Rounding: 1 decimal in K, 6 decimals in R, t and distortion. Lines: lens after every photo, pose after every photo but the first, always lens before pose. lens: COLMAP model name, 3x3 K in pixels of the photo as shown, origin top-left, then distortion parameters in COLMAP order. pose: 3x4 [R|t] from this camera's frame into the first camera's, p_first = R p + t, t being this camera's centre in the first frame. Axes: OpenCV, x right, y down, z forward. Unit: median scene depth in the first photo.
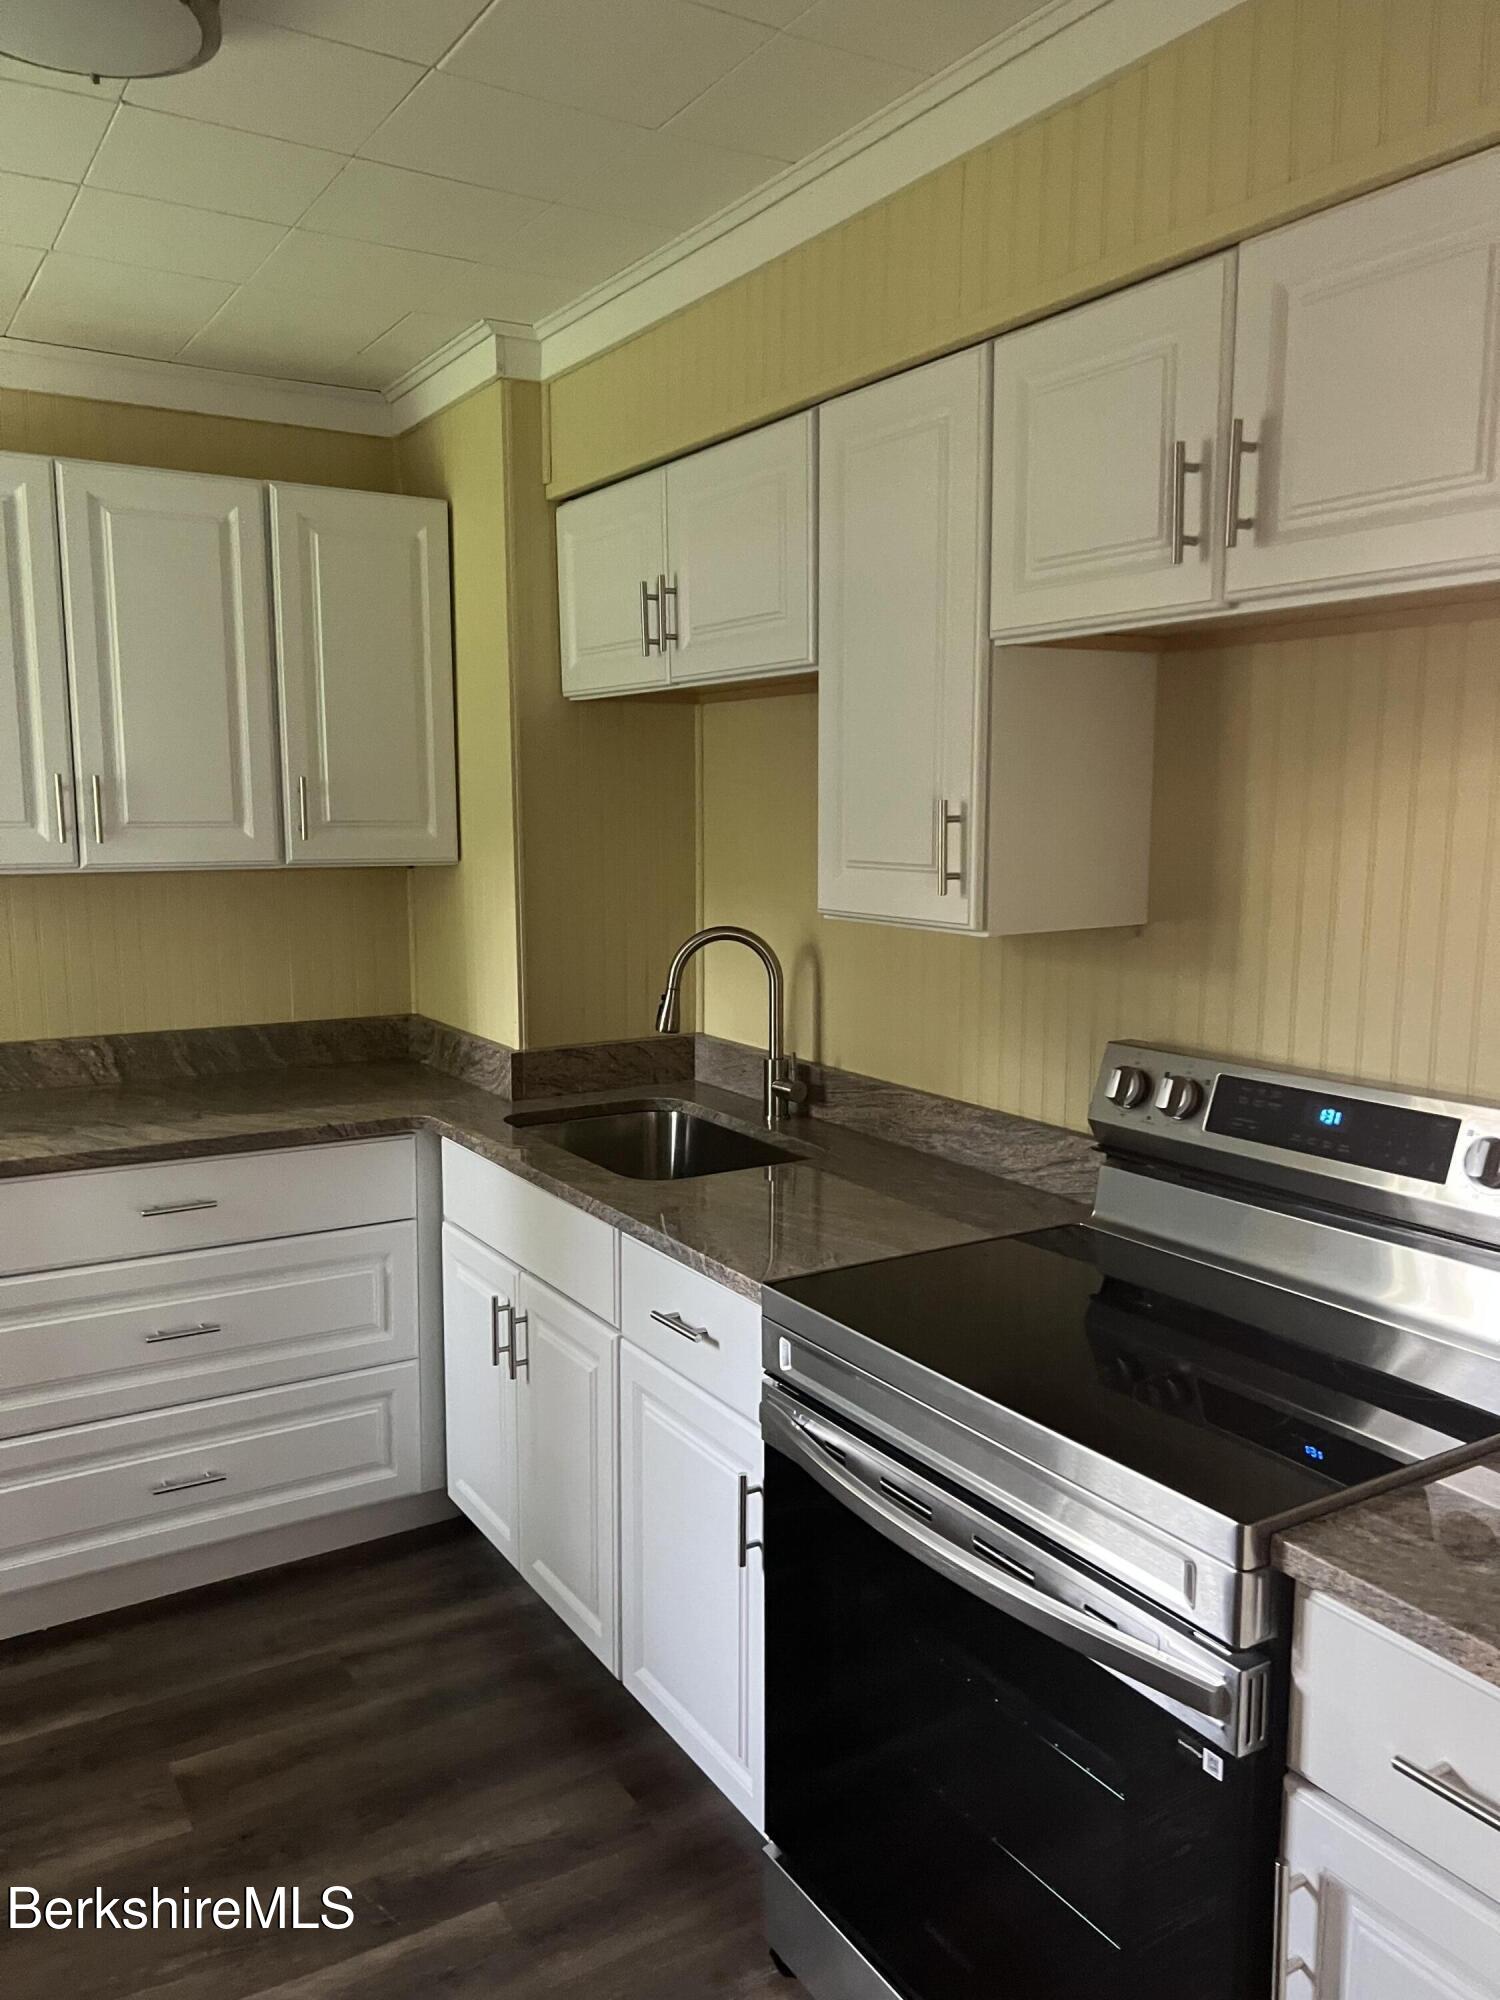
lens RADIAL K [[1513.2, 0, 750.0], [0, 1513.2, 1000.0], [0, 0, 1]] dist [0.108123, -0.158786]
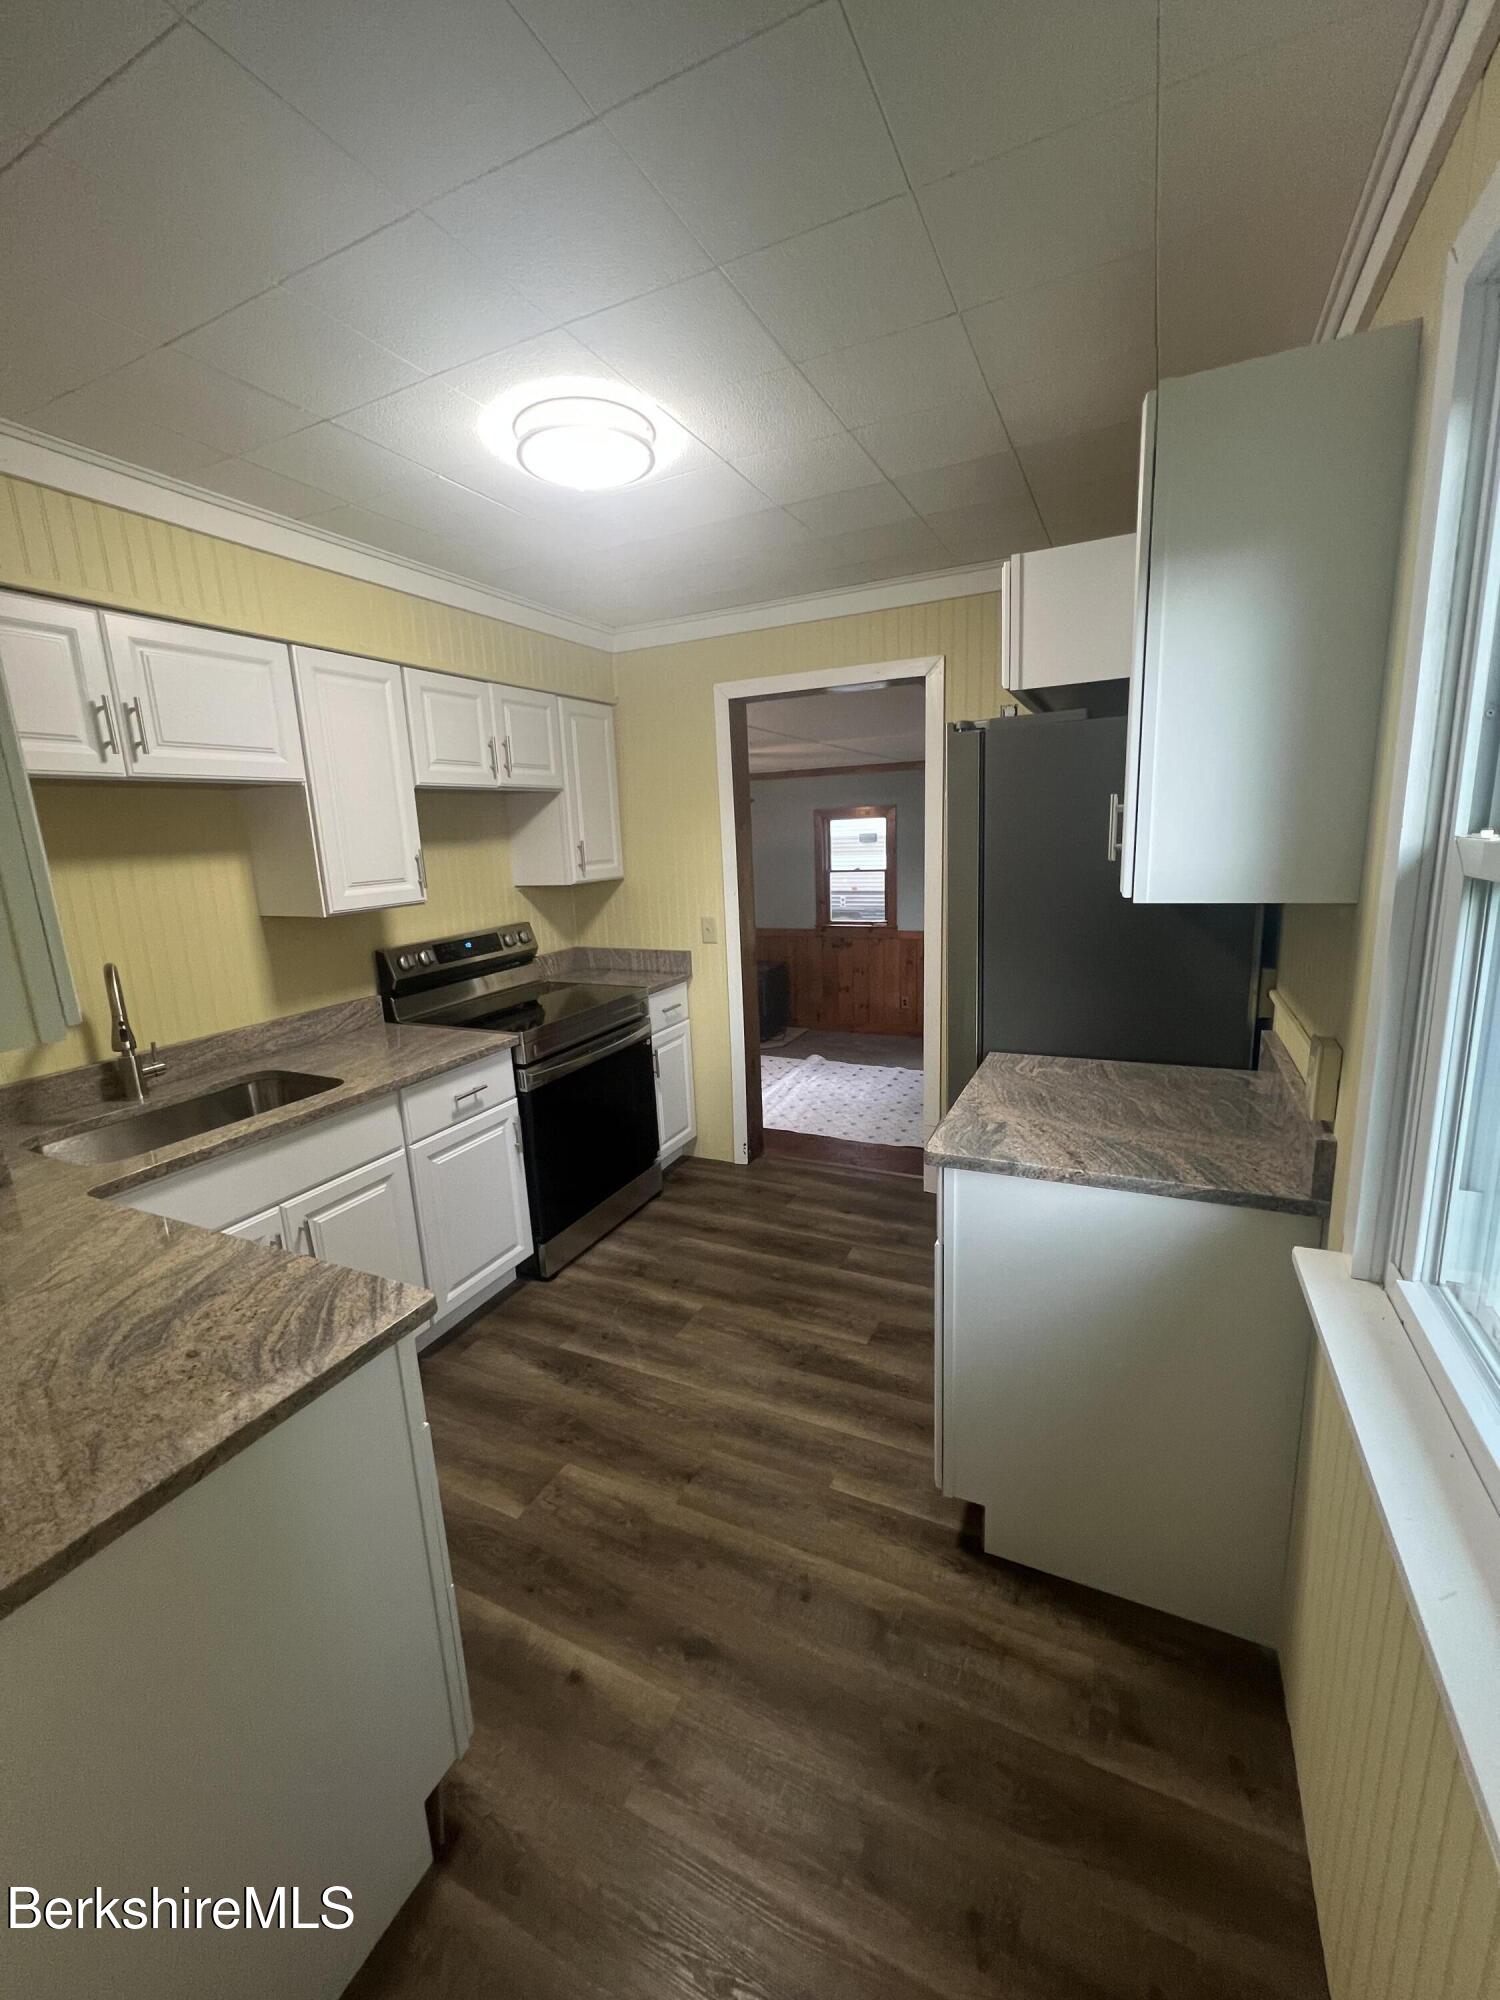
lens RADIAL K [[811.6, 0, 761.4], [0, 811.6, 995.6], [0, 0, 1]] dist [0.009068, -0.000090]
pose [[-0.550568, -0.143714, 0.822327, -1.101083], [0.158346, 0.949207, 0.271904, -0.151412], [-0.819635, 0.279914, -0.499847, 1.090578]]
